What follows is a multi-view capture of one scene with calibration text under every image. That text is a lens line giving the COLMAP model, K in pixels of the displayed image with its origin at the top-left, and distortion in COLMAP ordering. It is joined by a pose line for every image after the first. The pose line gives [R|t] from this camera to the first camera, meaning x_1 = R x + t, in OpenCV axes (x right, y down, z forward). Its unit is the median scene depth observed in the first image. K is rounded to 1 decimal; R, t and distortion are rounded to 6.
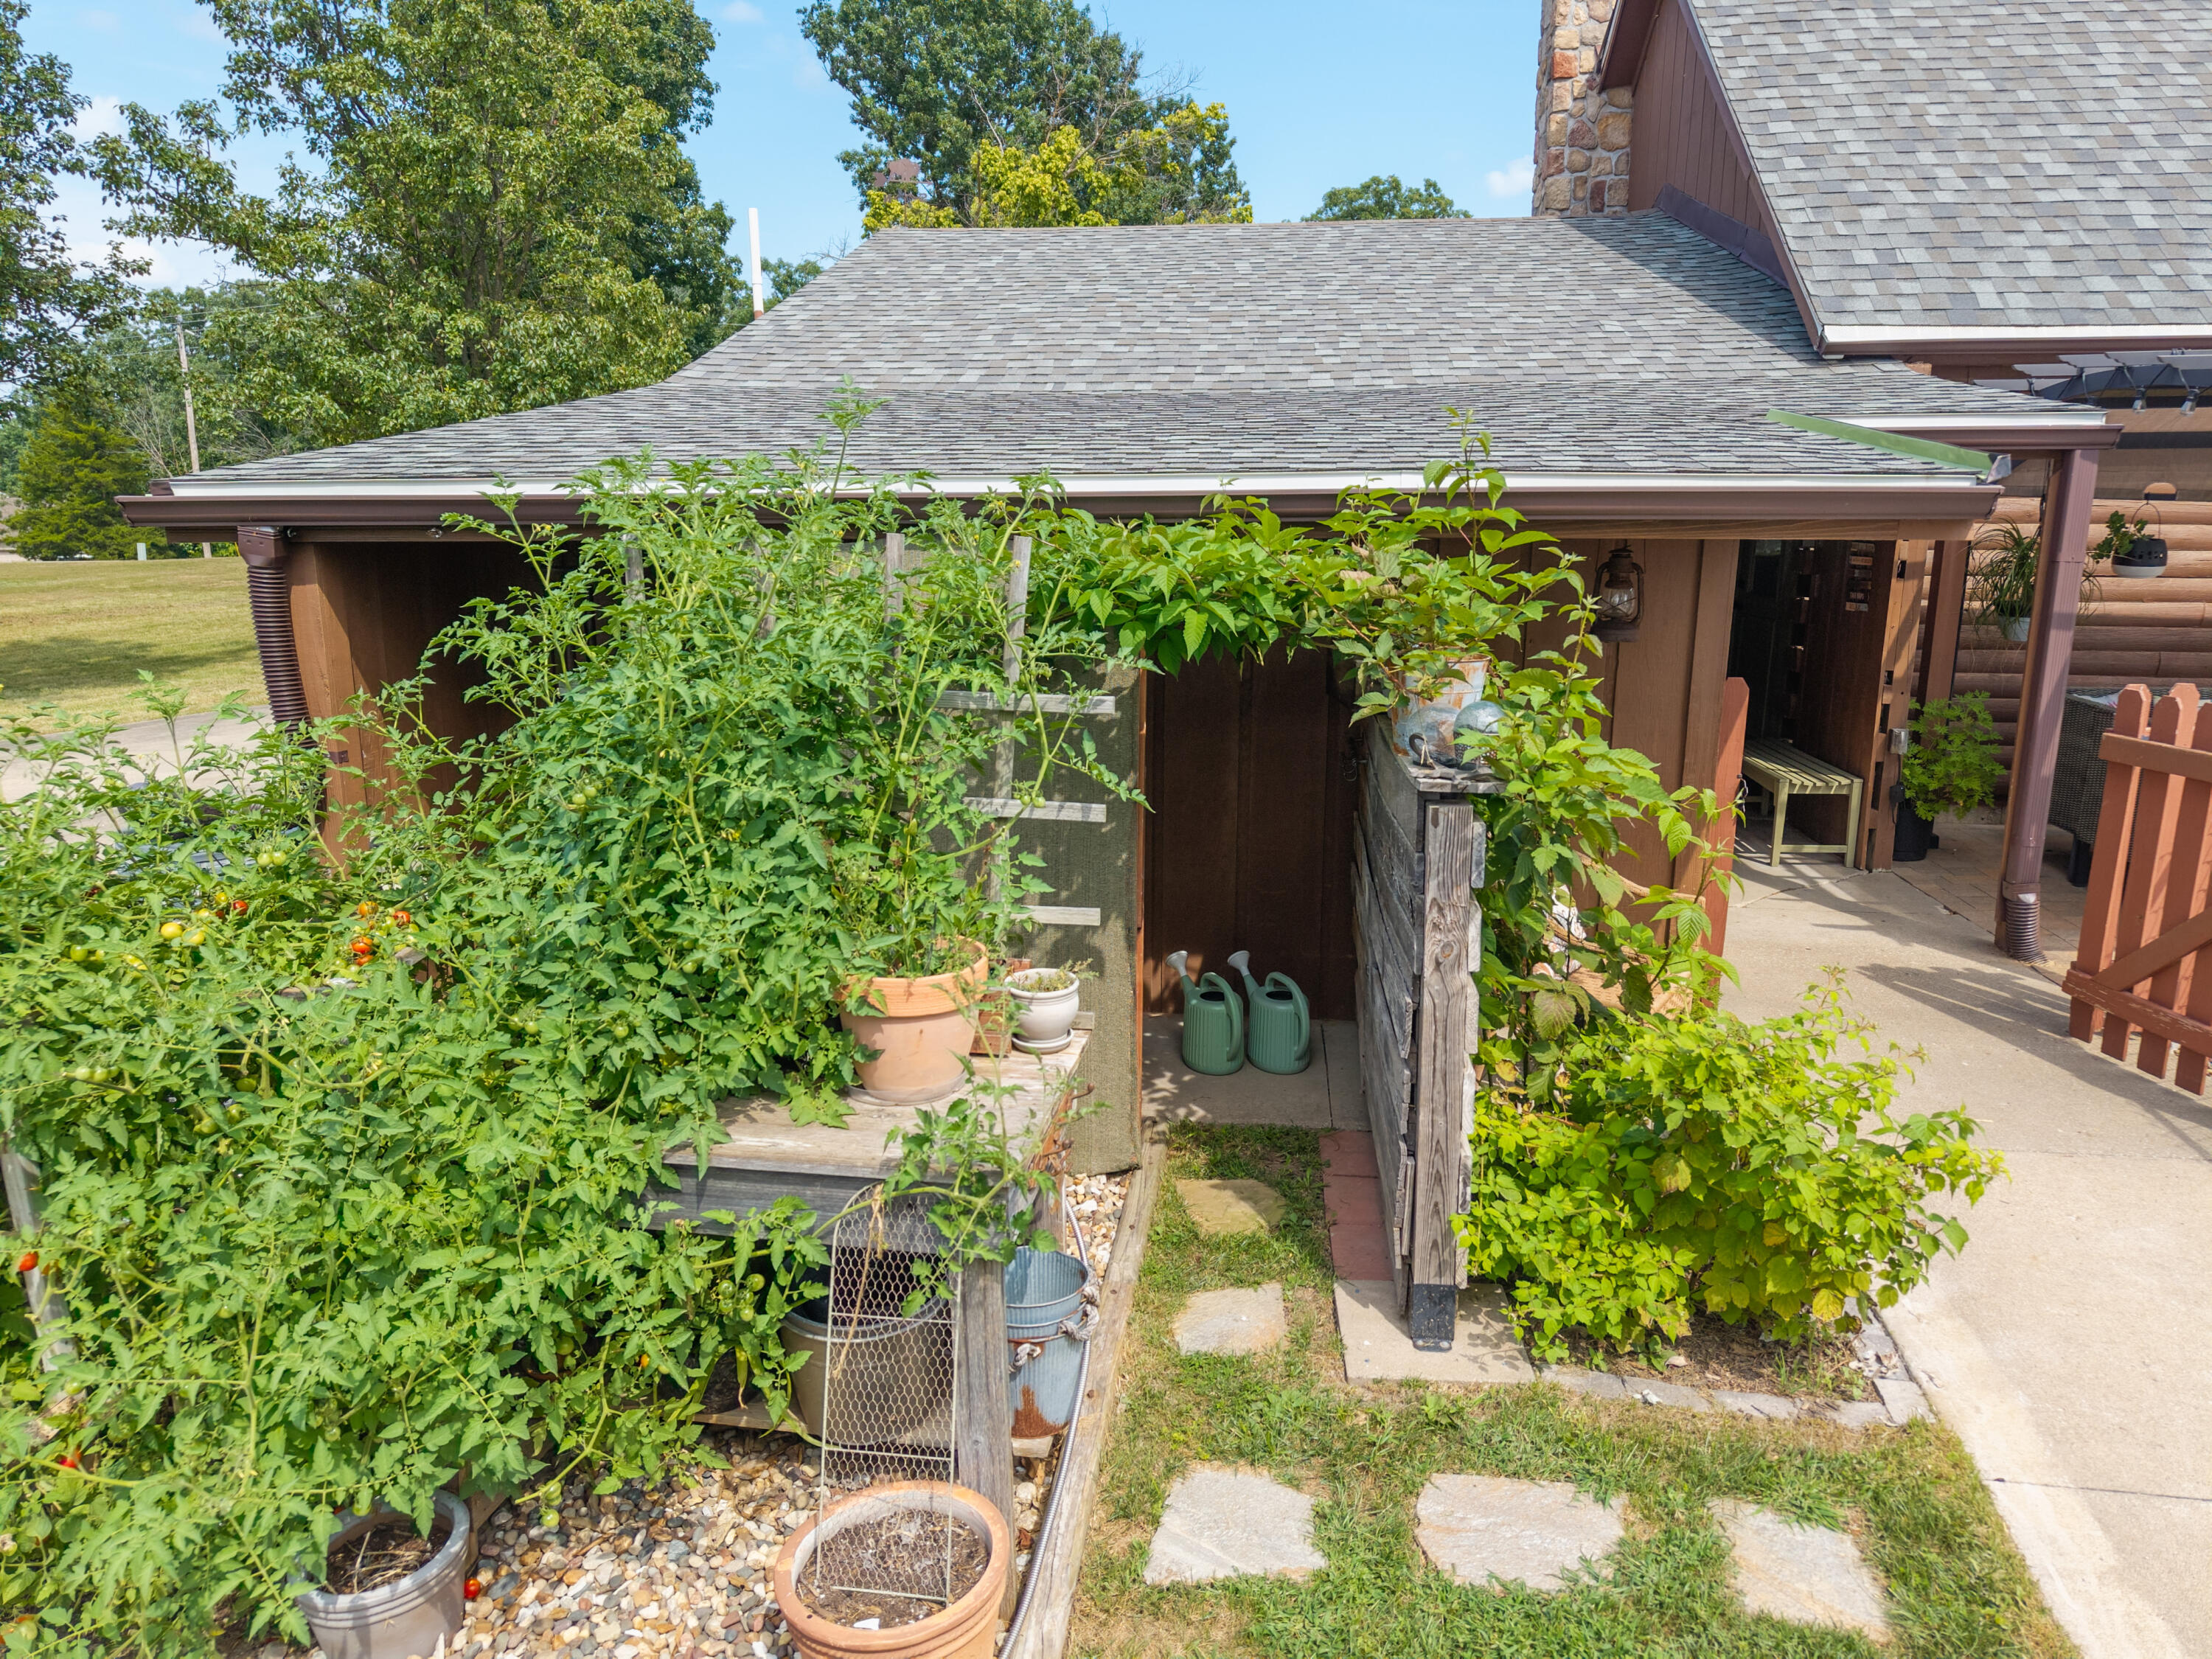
lens RADIAL K [[1533.5, 0, 1106.0], [0, 1533.5, 829.5], [0, 0, 1]] dist [0.000692, 0.041525]
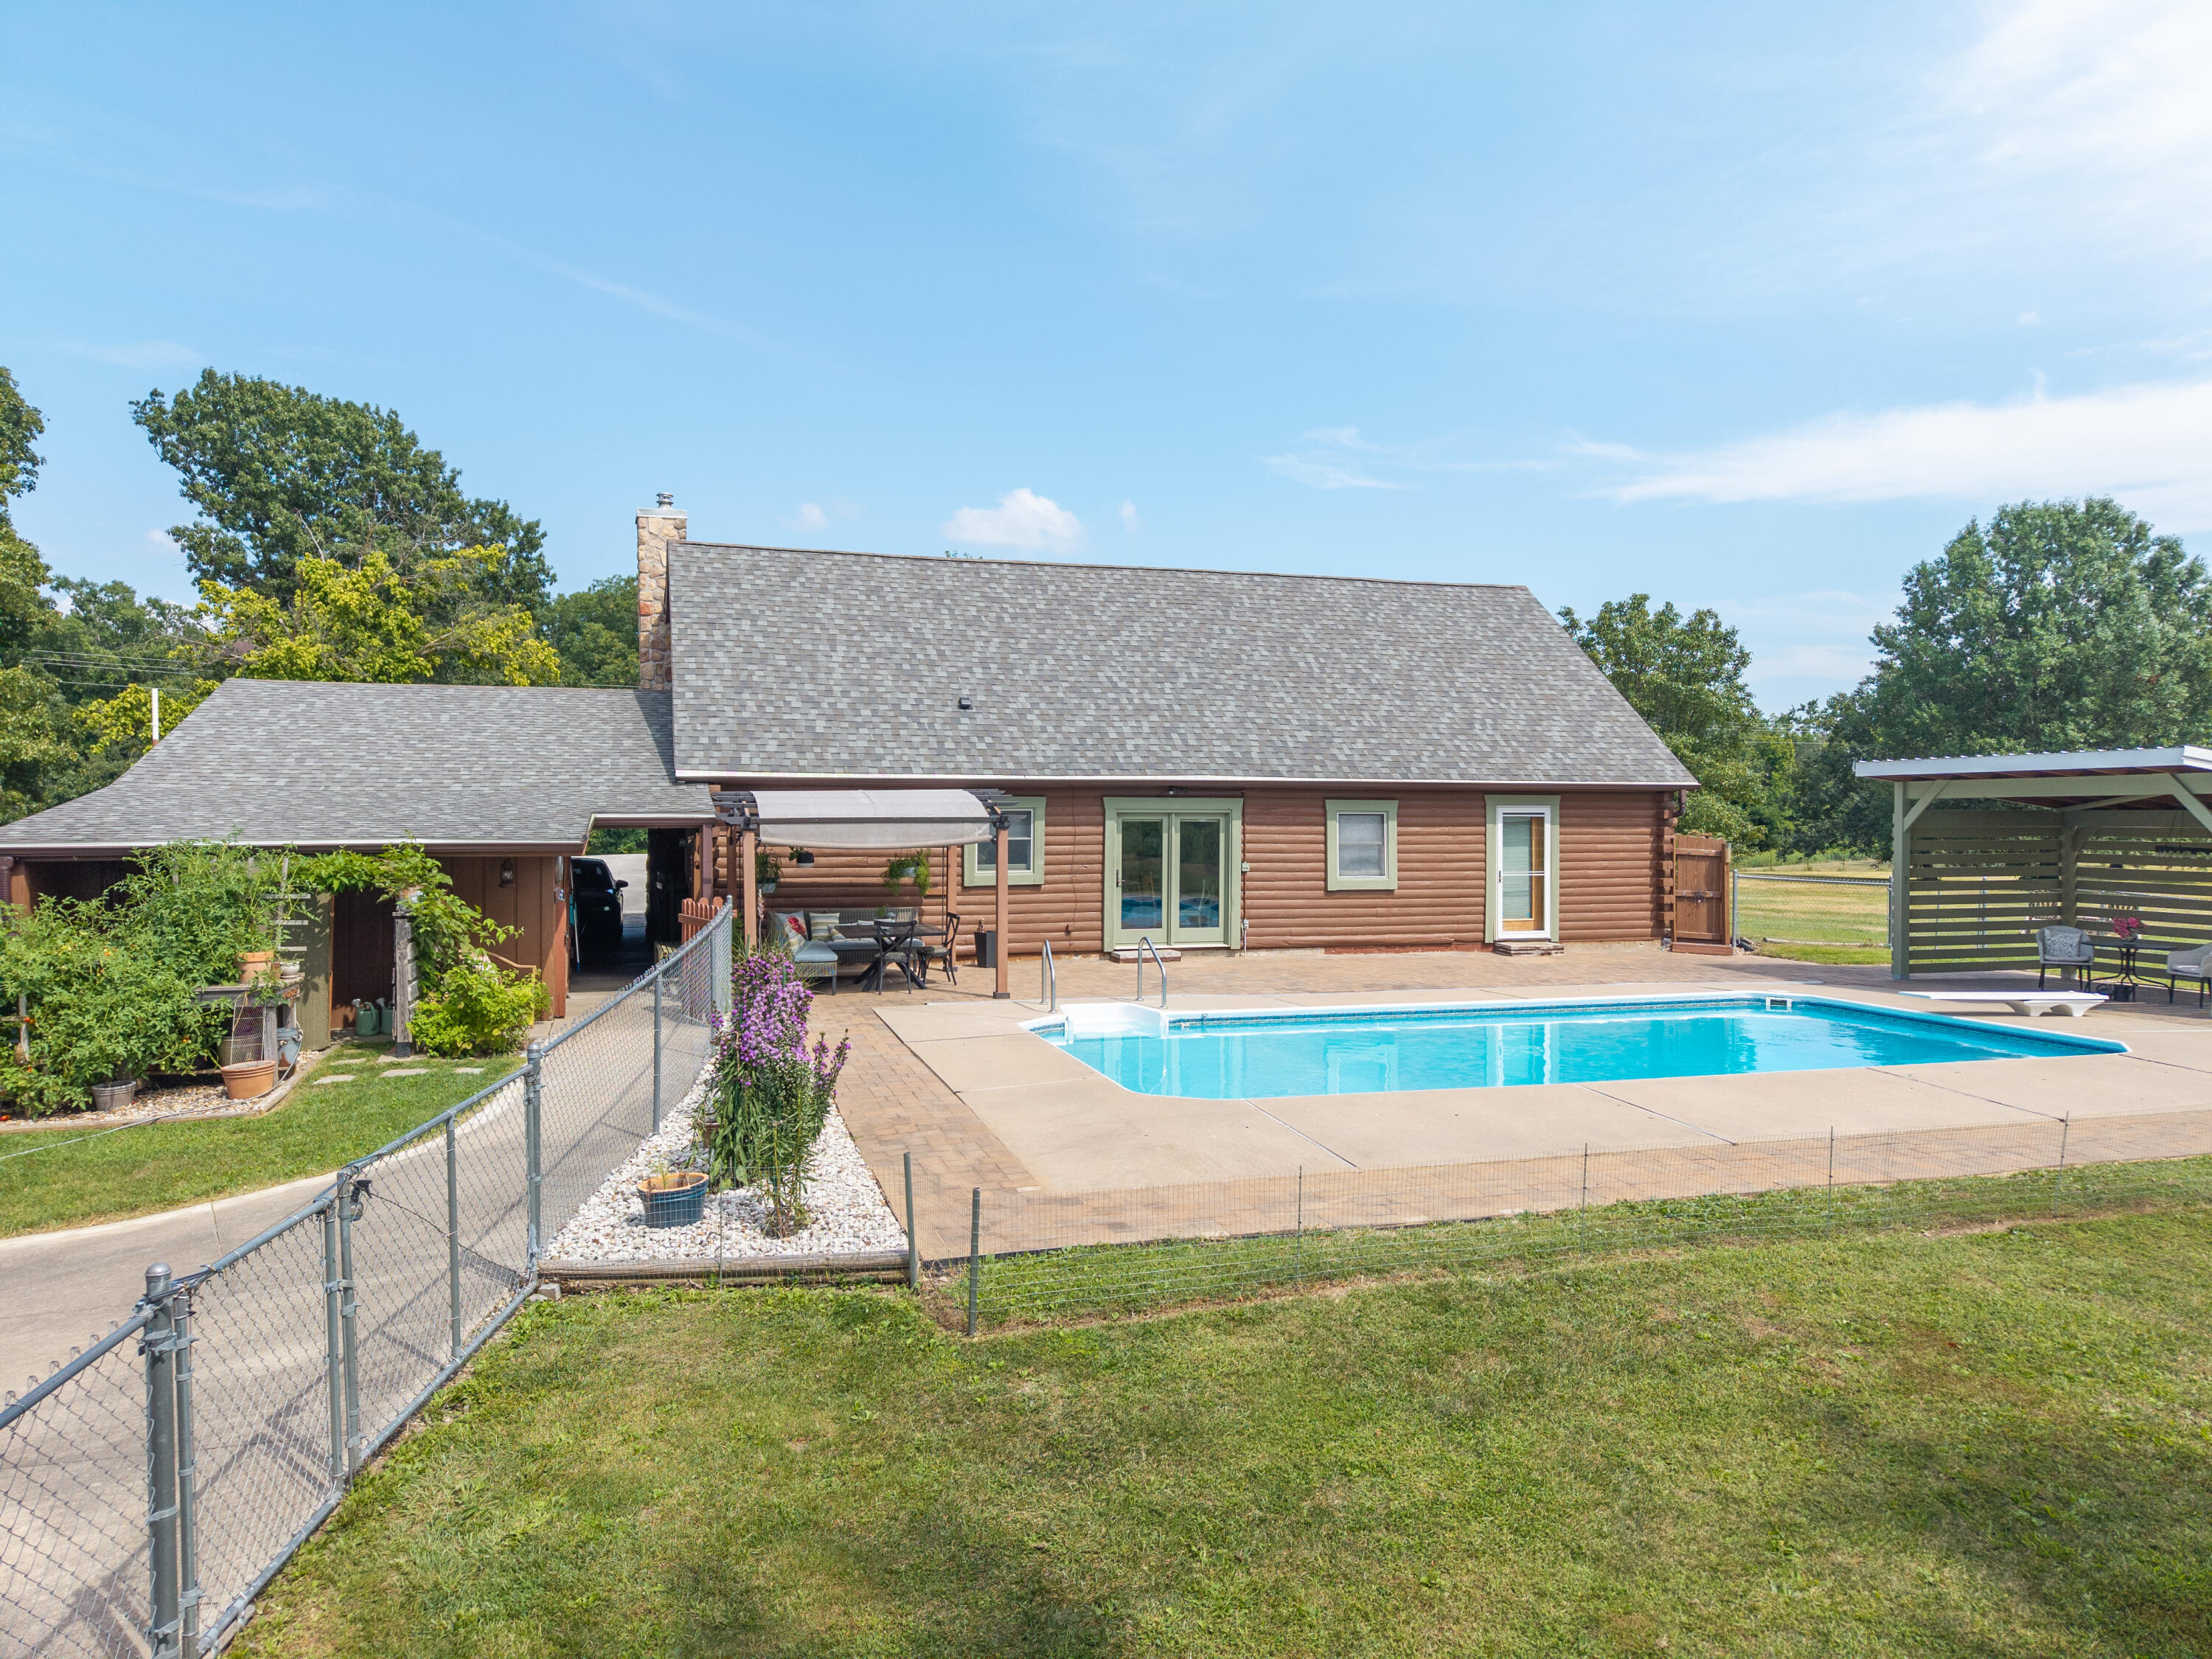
lens RADIAL K [[1449.0, 0, 1083.8], [0, 1449.0, 834.0], [0, 0, 1]] dist [0.053199, -0.080520]
pose [[0.918571, -0.004896, 0.395225, 0.137332], [0.083096, 0.979968, -0.180990, 0.241566], [-0.386422, 0.199094, 0.900578, -1.280952]]
